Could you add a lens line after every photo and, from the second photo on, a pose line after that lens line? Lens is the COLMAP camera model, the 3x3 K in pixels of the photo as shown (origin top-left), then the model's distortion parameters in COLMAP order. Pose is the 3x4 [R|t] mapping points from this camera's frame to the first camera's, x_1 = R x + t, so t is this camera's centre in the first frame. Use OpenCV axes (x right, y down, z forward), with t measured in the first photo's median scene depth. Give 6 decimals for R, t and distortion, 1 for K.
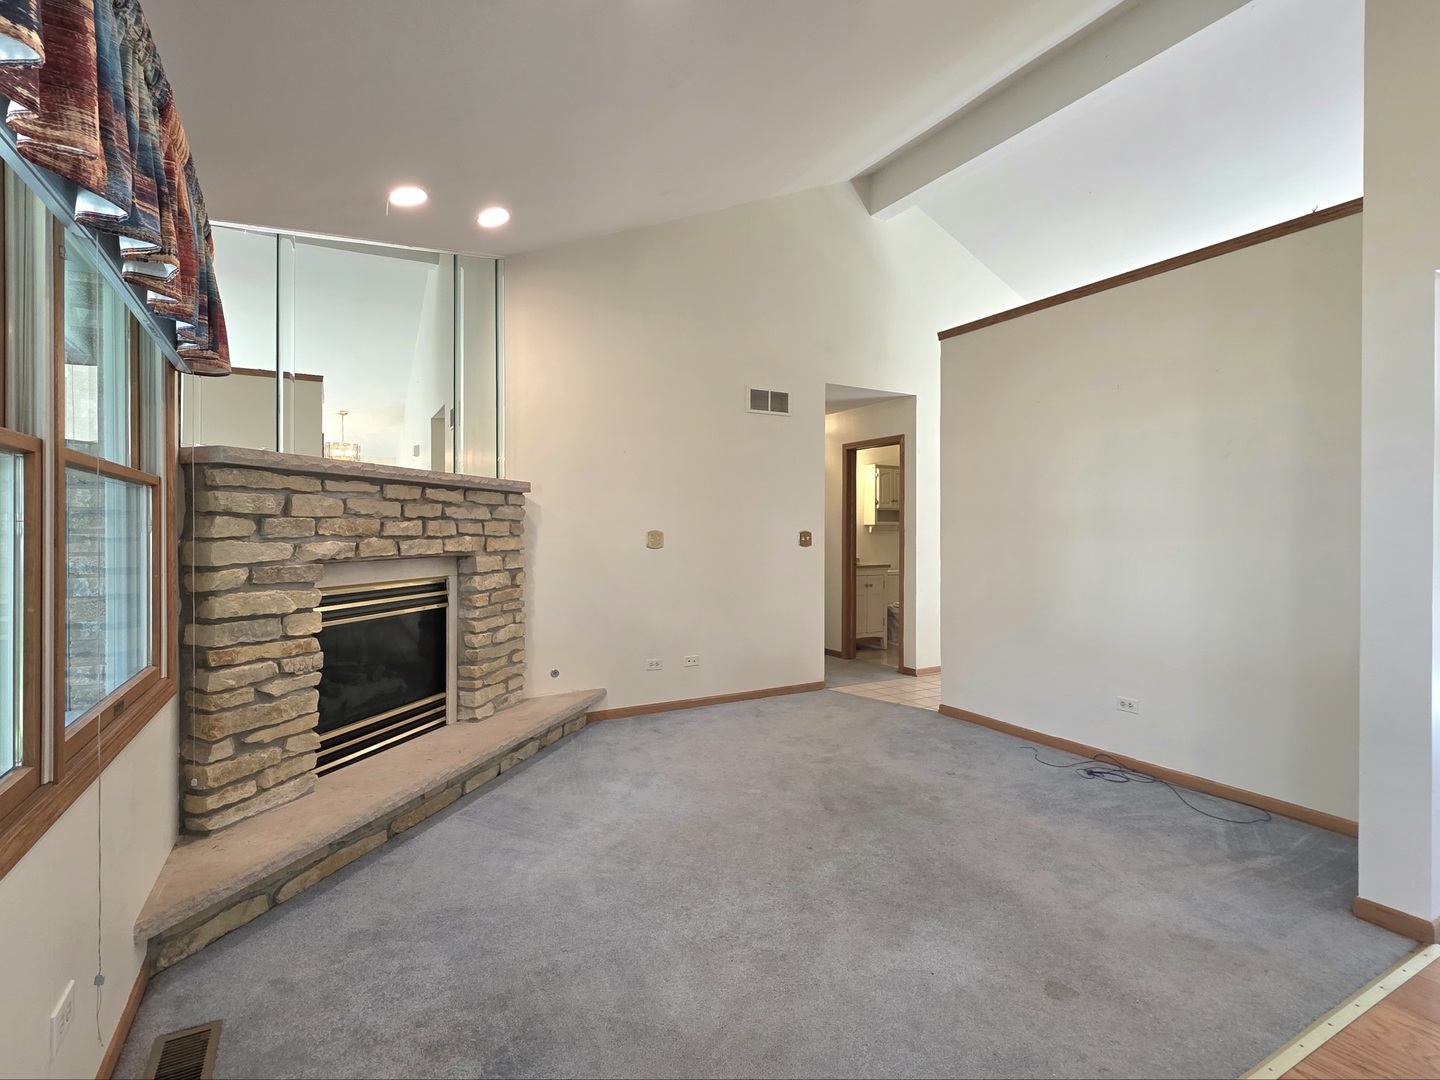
lens RADIAL K [[716.2, 0, 721.0], [0, 716.2, 538.0], [0, 0, 1]] dist [0.001296, -0.000042]
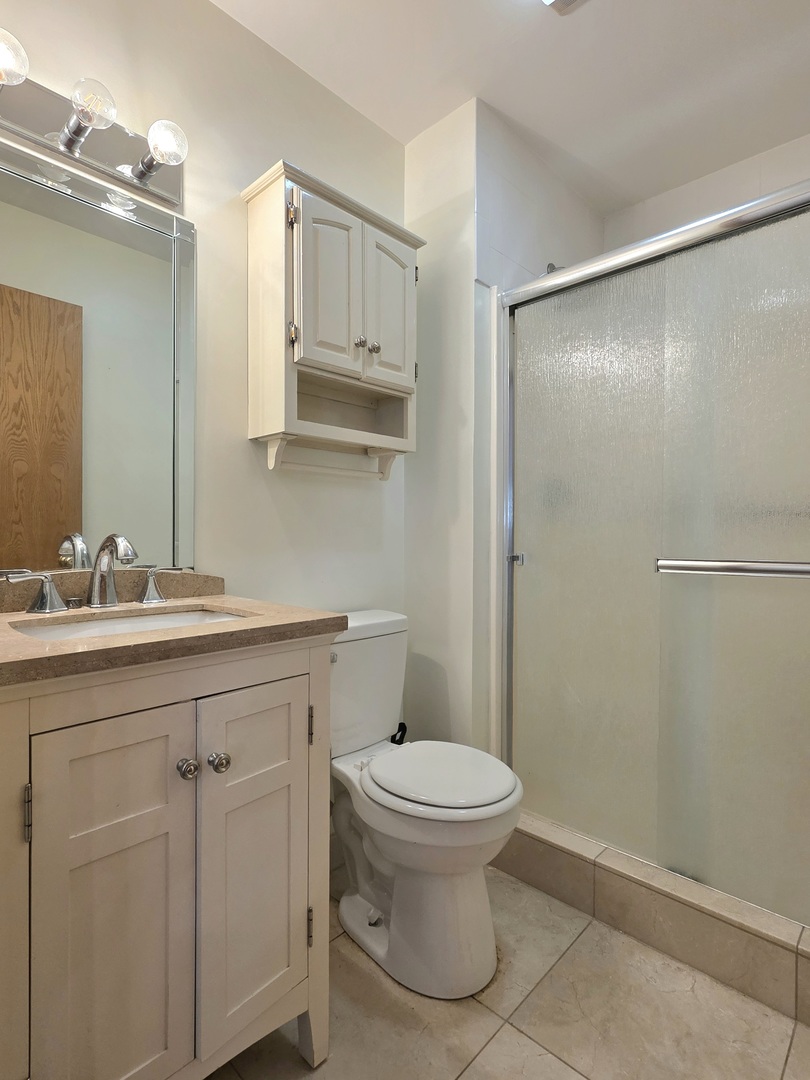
lens RADIAL K [[556.4, 0, 404.5], [0, 556.4, 537.8], [0, 0, 1]] dist [0.005592, 0.000070]
pose [[0.952470, -0.000990, 0.304631, 0.195210], [0.002465, 0.999987, -0.004456, 0.017316], [-0.304623, 0.004995, 0.952460, 0.811041]]
